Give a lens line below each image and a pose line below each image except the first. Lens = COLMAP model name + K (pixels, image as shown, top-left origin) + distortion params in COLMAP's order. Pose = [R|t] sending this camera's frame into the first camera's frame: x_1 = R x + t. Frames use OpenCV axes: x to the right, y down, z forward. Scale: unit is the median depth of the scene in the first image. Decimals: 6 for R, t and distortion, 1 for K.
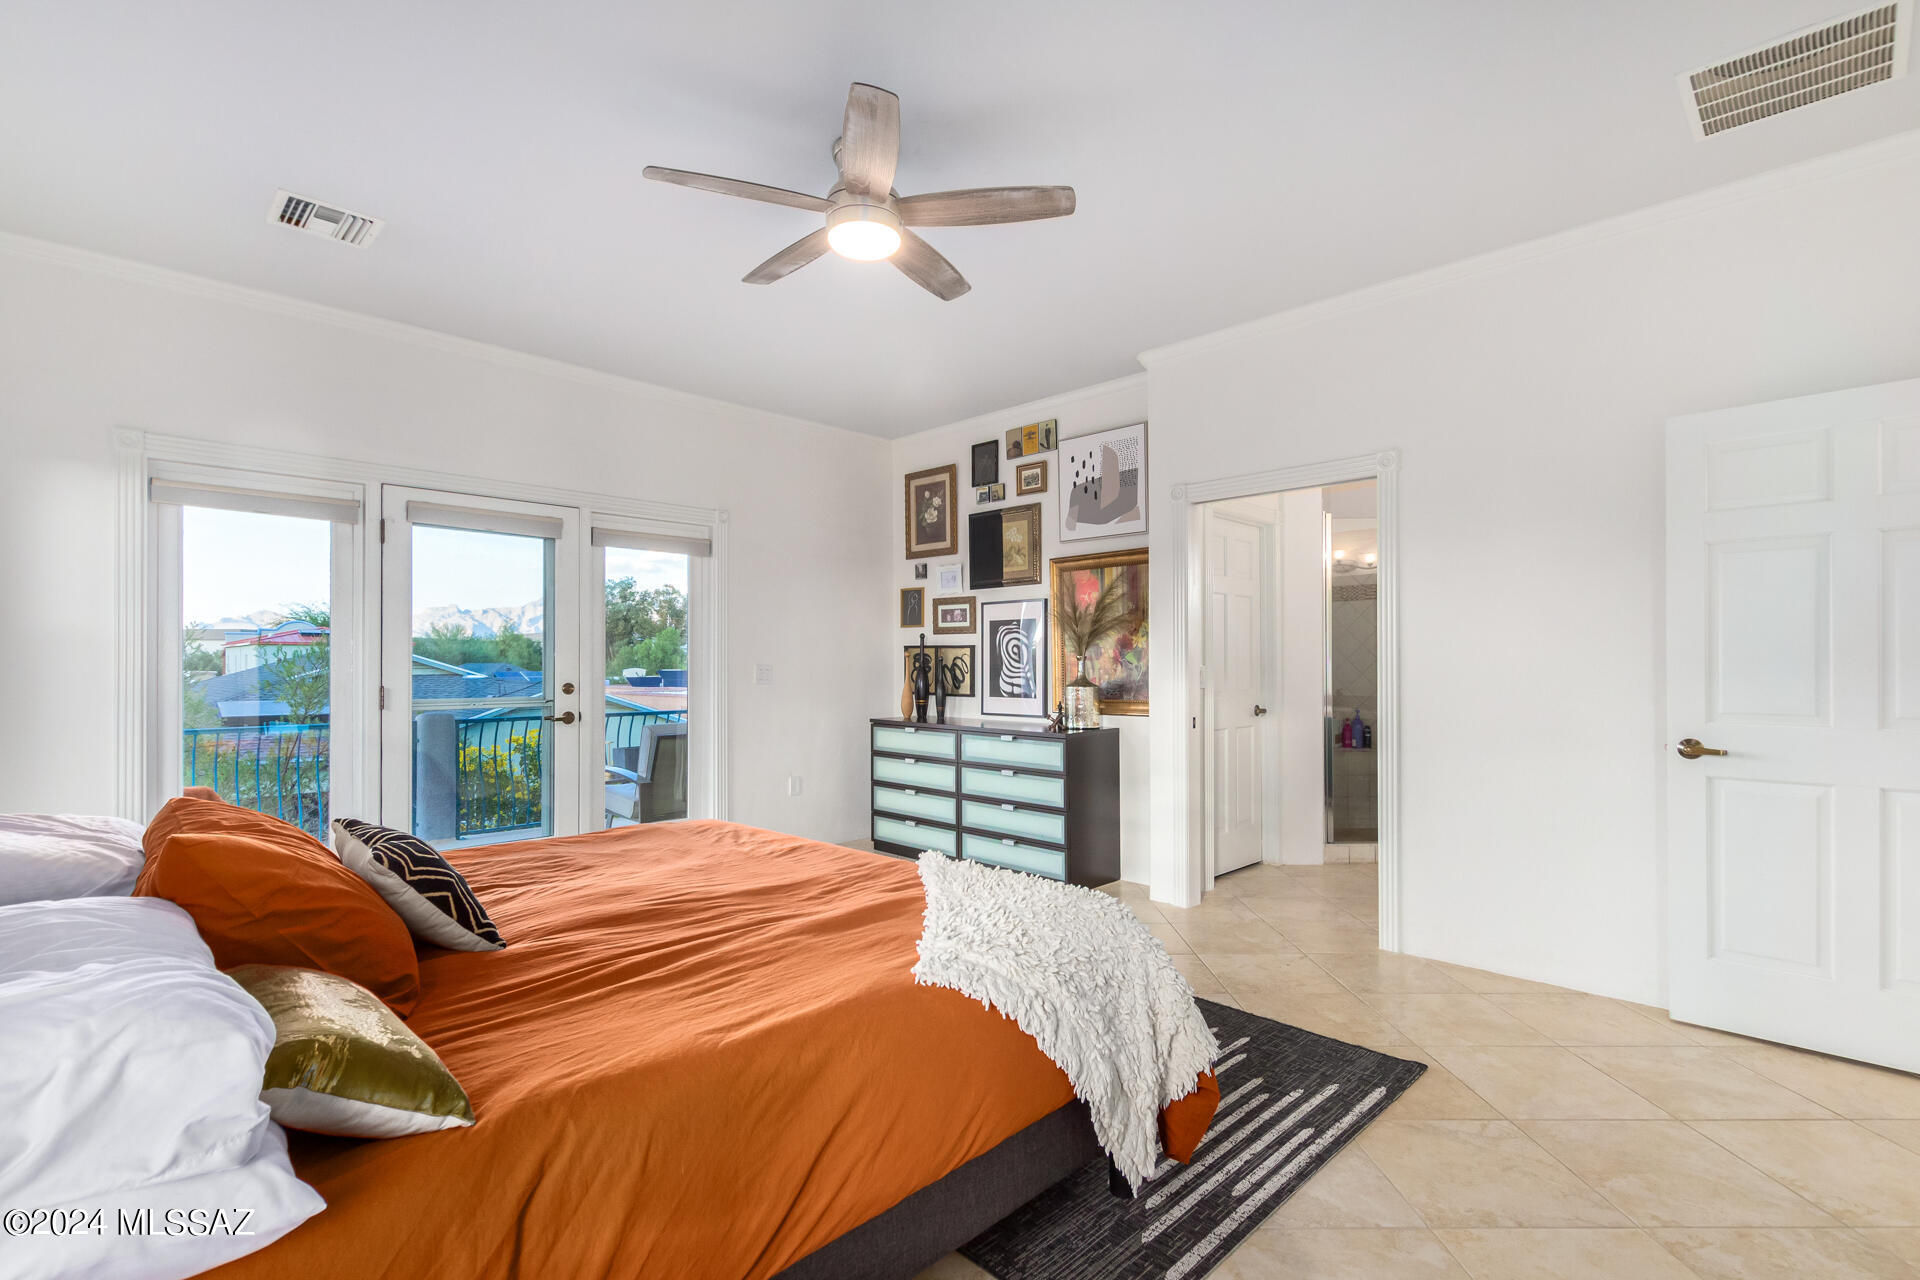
lens RADIAL K [[888.5, 0, 951.8], [0, 888.5, 652.2], [0, 0, 1]] dist [0.005877, 0.000001]
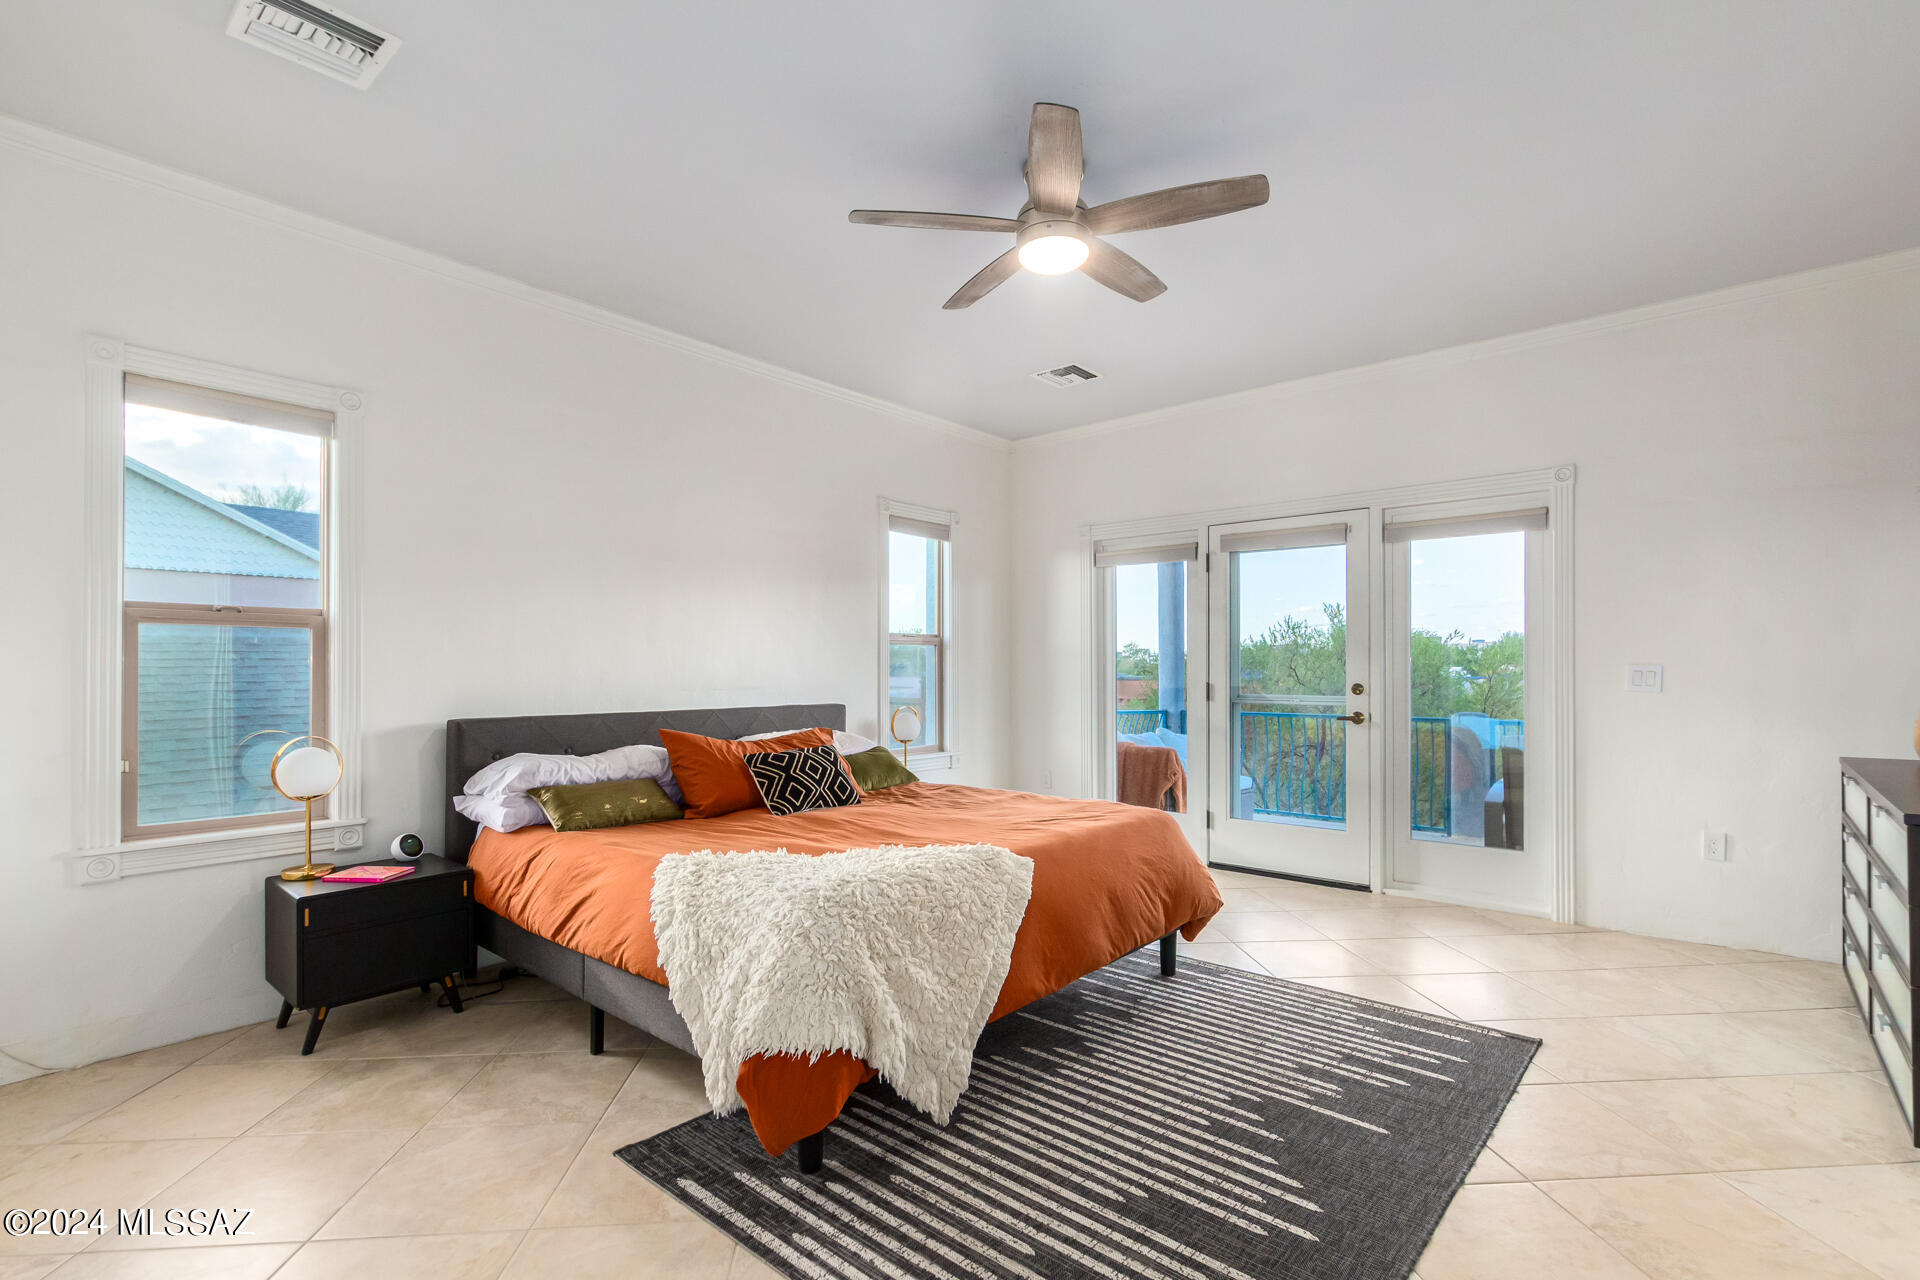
lens RADIAL K [[888.5, 0, 964.1], [0, 888.5, 655.9], [0, 0, 1]] dist [0.005877, 0.000001]
pose [[0.072644, -0.015451, -0.997238, 0.934565], [0.013560, 0.999803, -0.014503, 0.020348], [0.997266, -0.012469, 0.072839, 0.830416]]
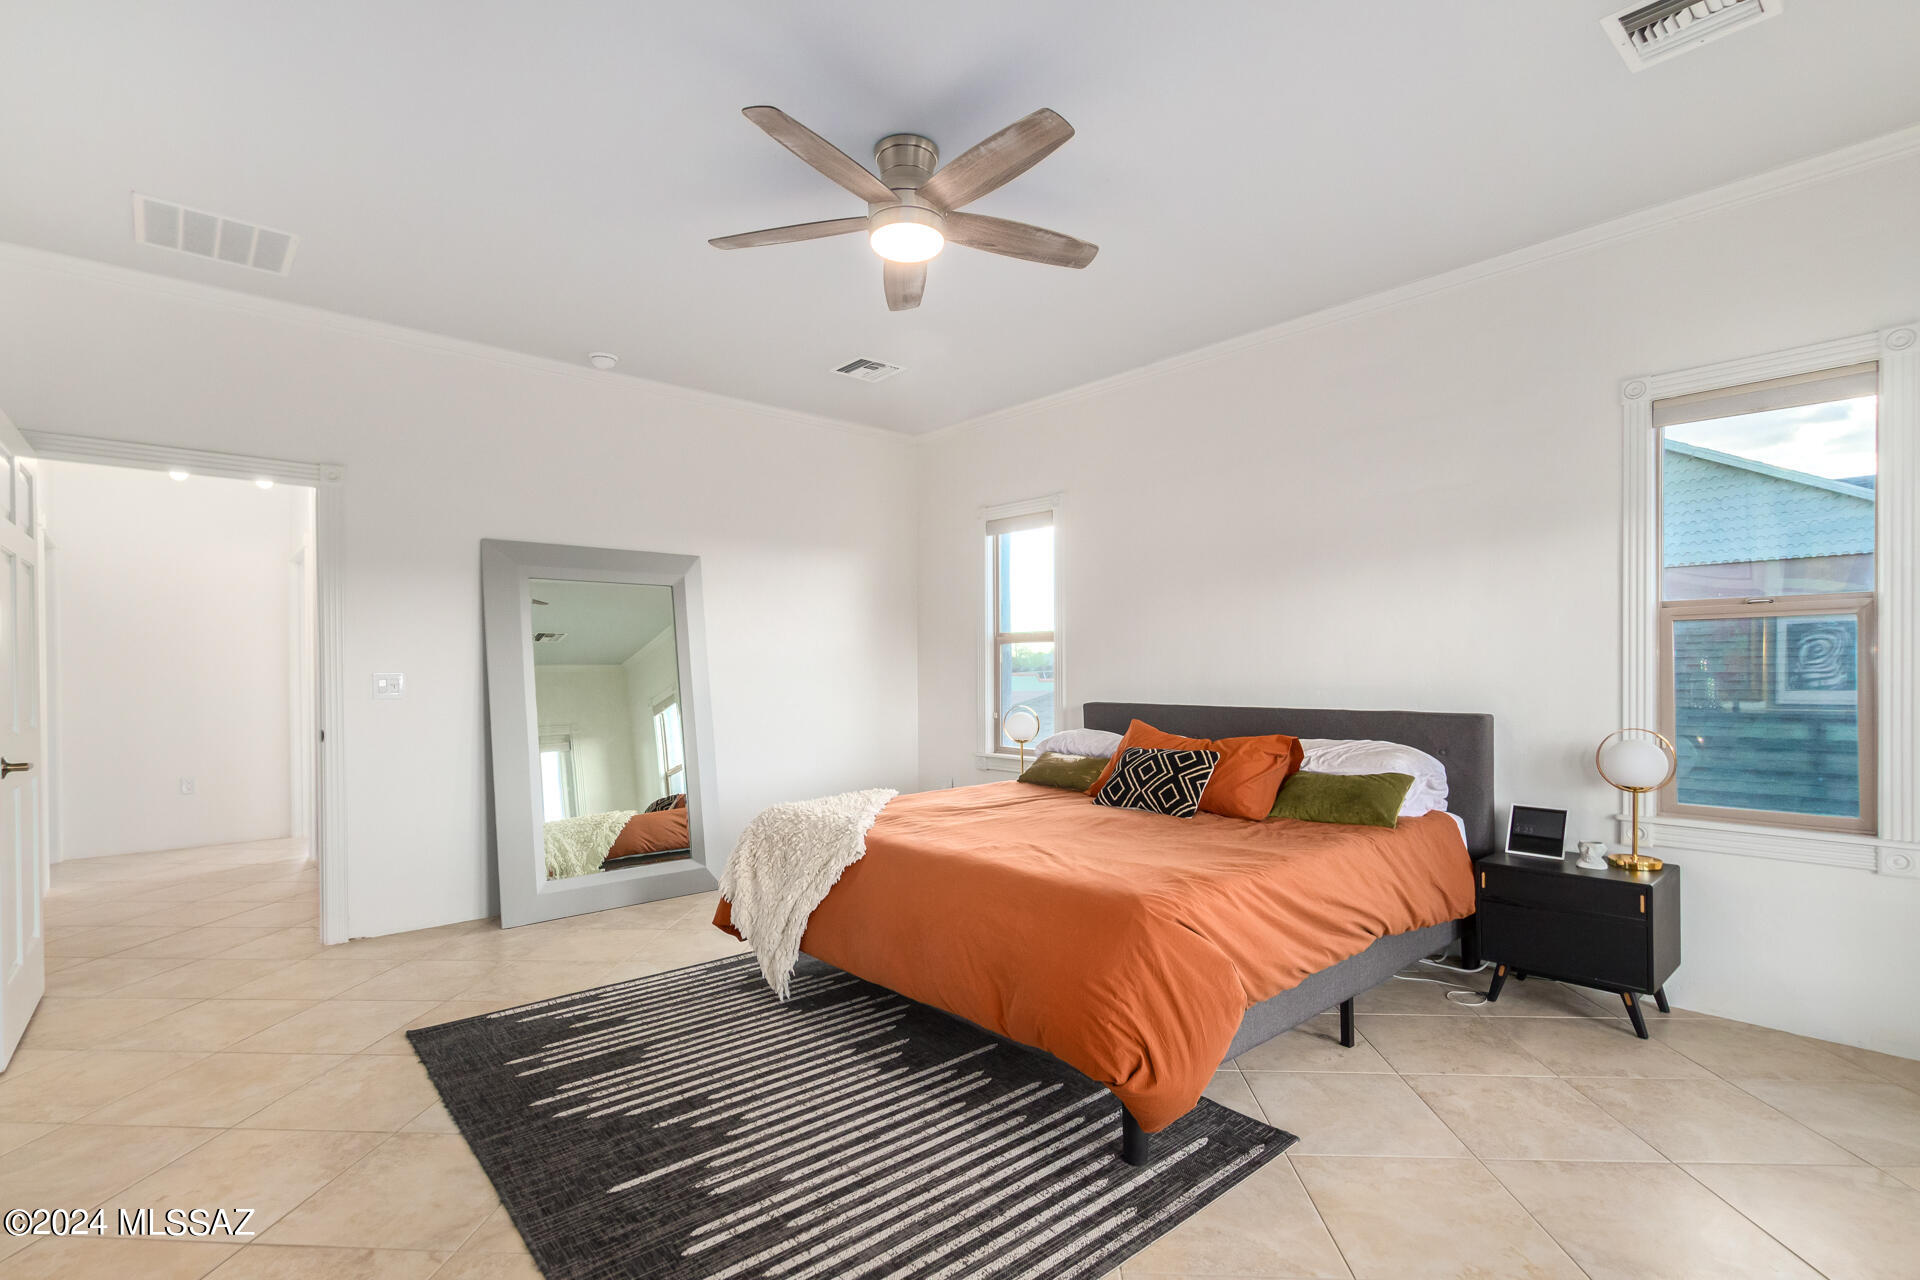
lens RADIAL K [[888.5, 0, 971.0], [0, 888.5, 646.0], [0, 0, 1]] dist [0.005877, 0.000001]
pose [[-0.998413, 0.009029, 0.055591, -0.226848], [0.007169, 0.999410, -0.033577, 0.026817], [-0.055862, -0.033125, -0.997889, 2.032271]]
